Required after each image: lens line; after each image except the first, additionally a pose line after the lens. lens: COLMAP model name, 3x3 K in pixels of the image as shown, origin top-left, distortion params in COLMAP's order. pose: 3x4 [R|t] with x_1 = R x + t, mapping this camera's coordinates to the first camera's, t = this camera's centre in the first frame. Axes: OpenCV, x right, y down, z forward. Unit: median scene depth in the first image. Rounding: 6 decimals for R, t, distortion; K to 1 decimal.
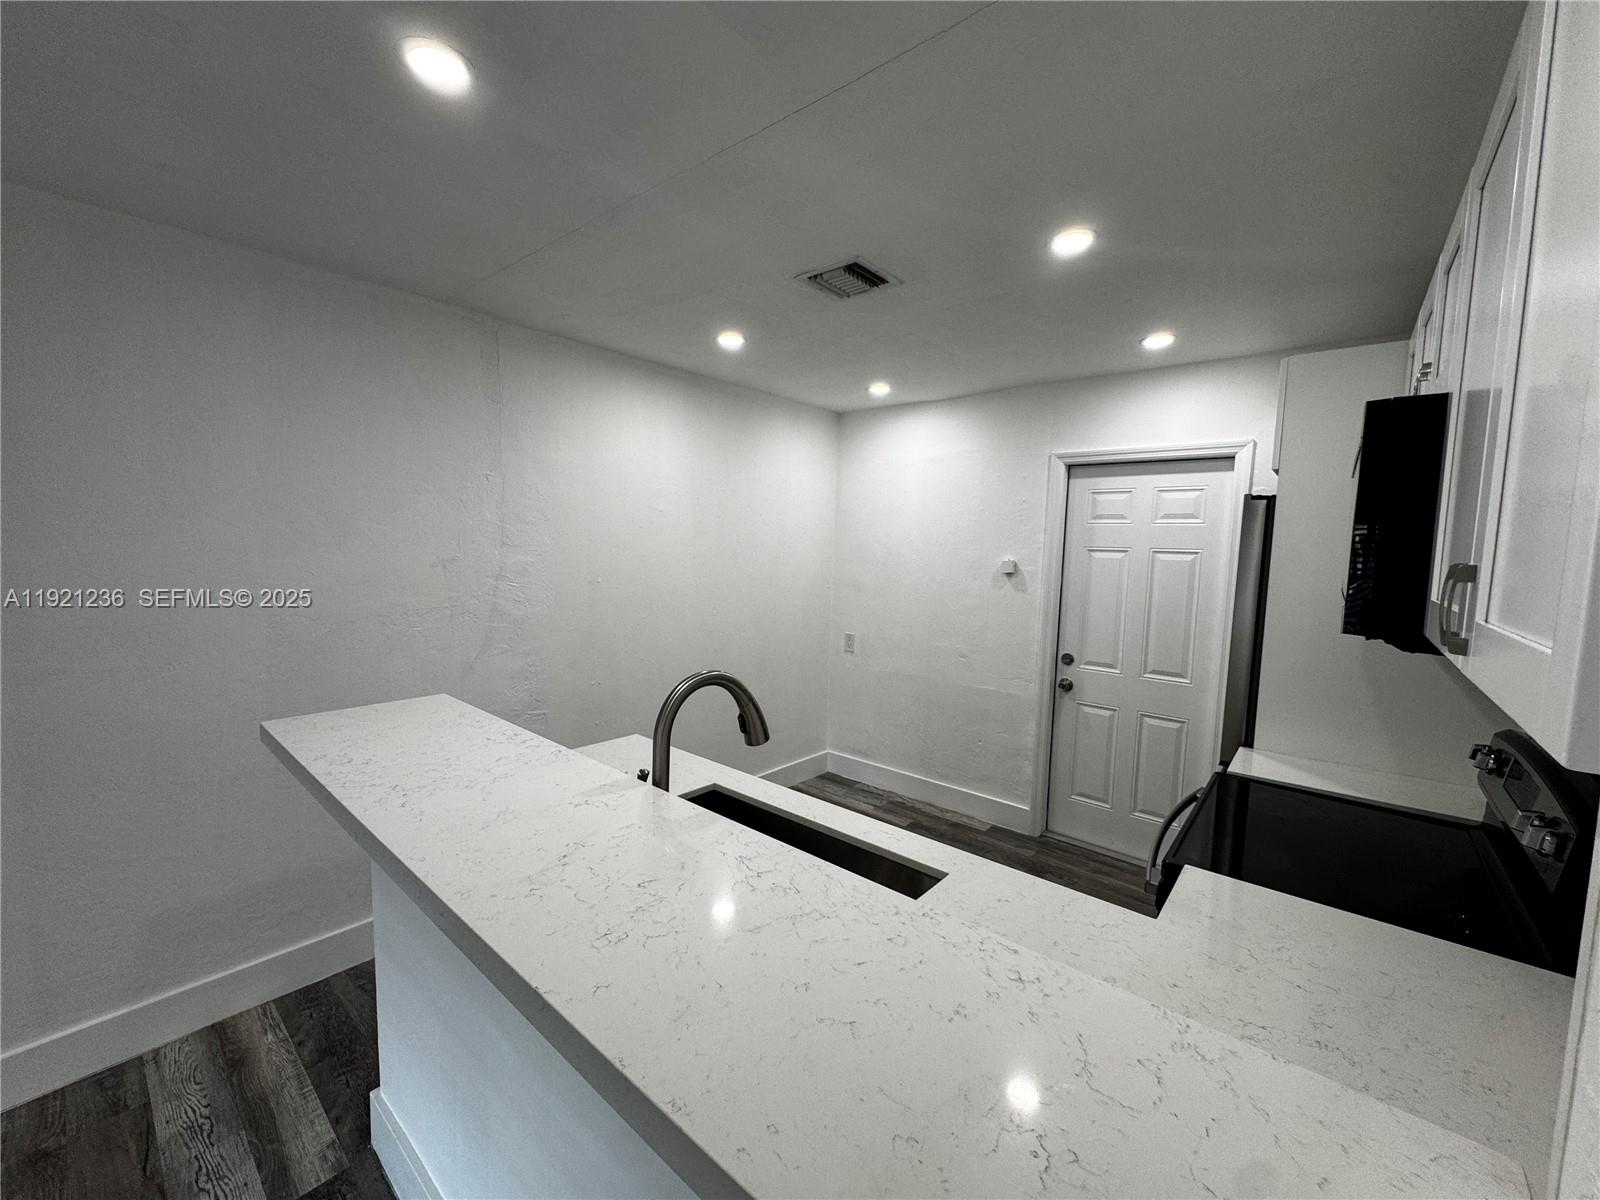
lens RADIAL K [[636.7, 0, 801.0], [0, 636.7, 597.5], [0, 0, 1]] dist [-0.005867, 0.000132]
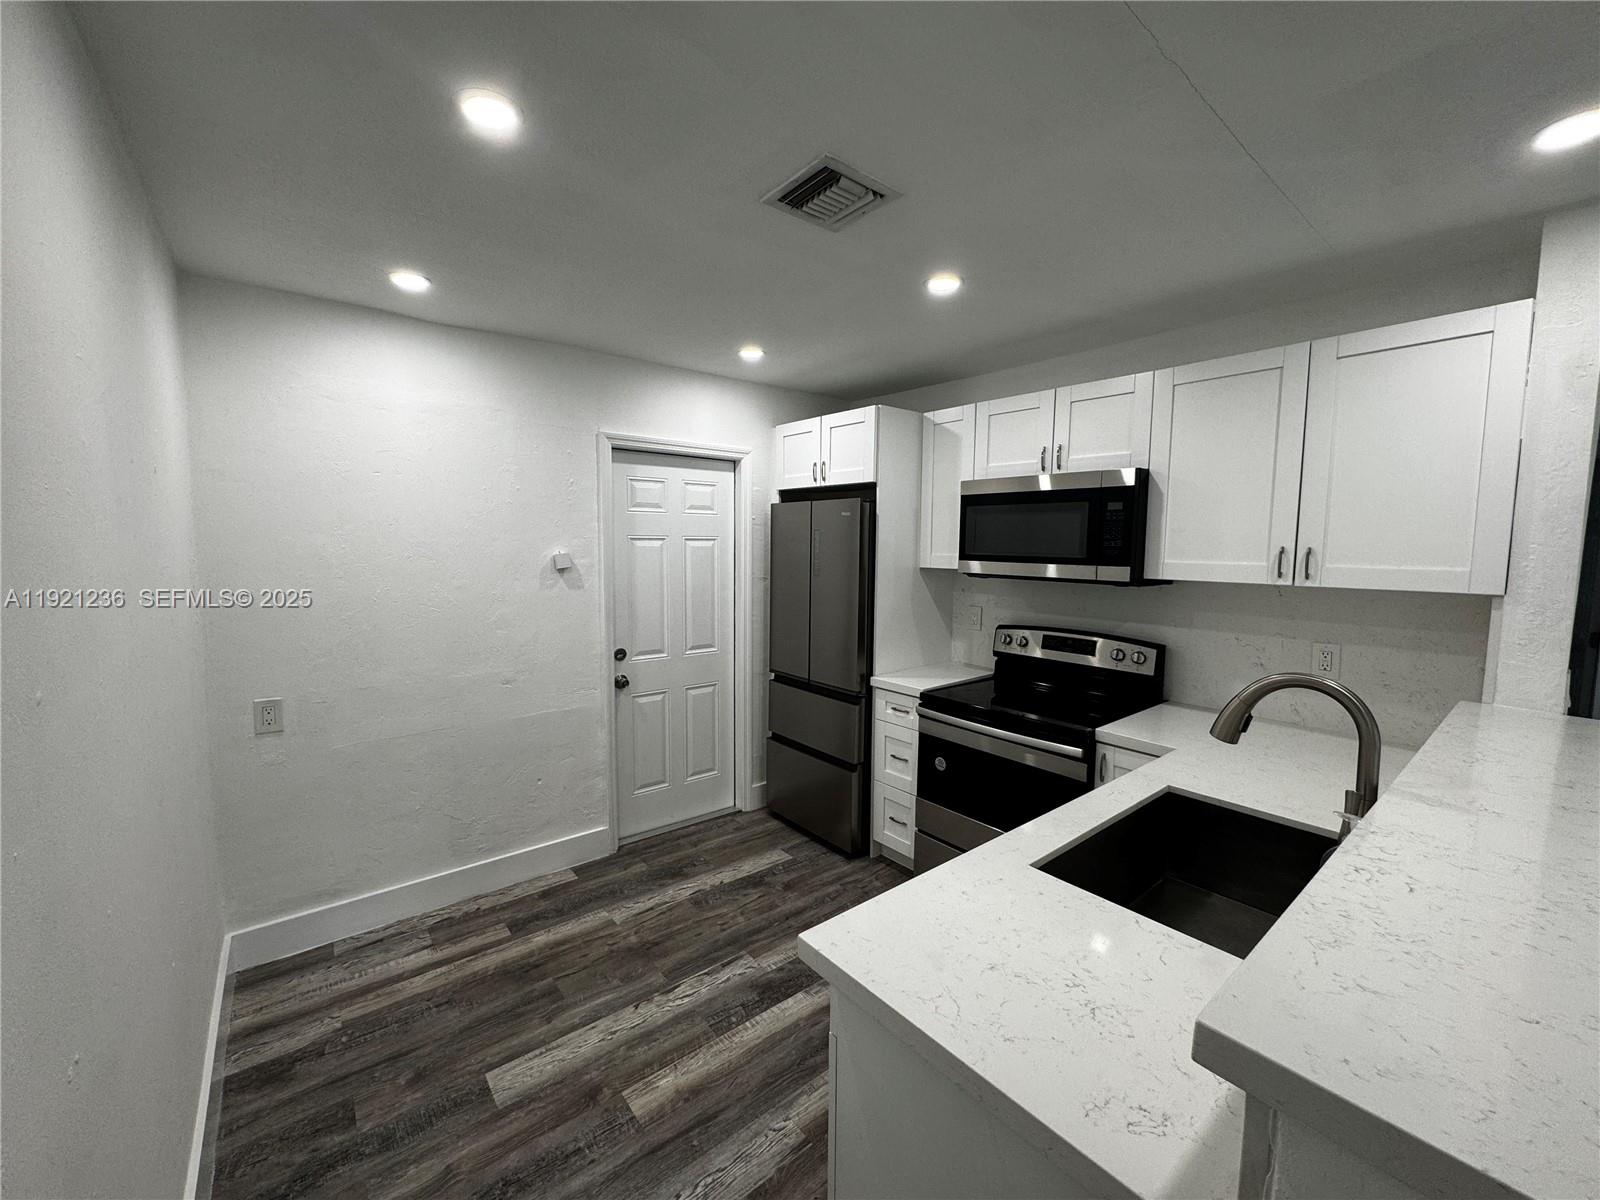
lens RADIAL K [[636.7, 0, 794.4], [0, 636.7, 598.6], [0, 0, 1]] dist [-0.005867, 0.000132]
pose [[0.178009, -0.113608, 0.977449, -0.453909], [0.077028, 0.991874, 0.101257, -0.062055], [-0.981009, 0.057266, 0.185314, 0.571220]]
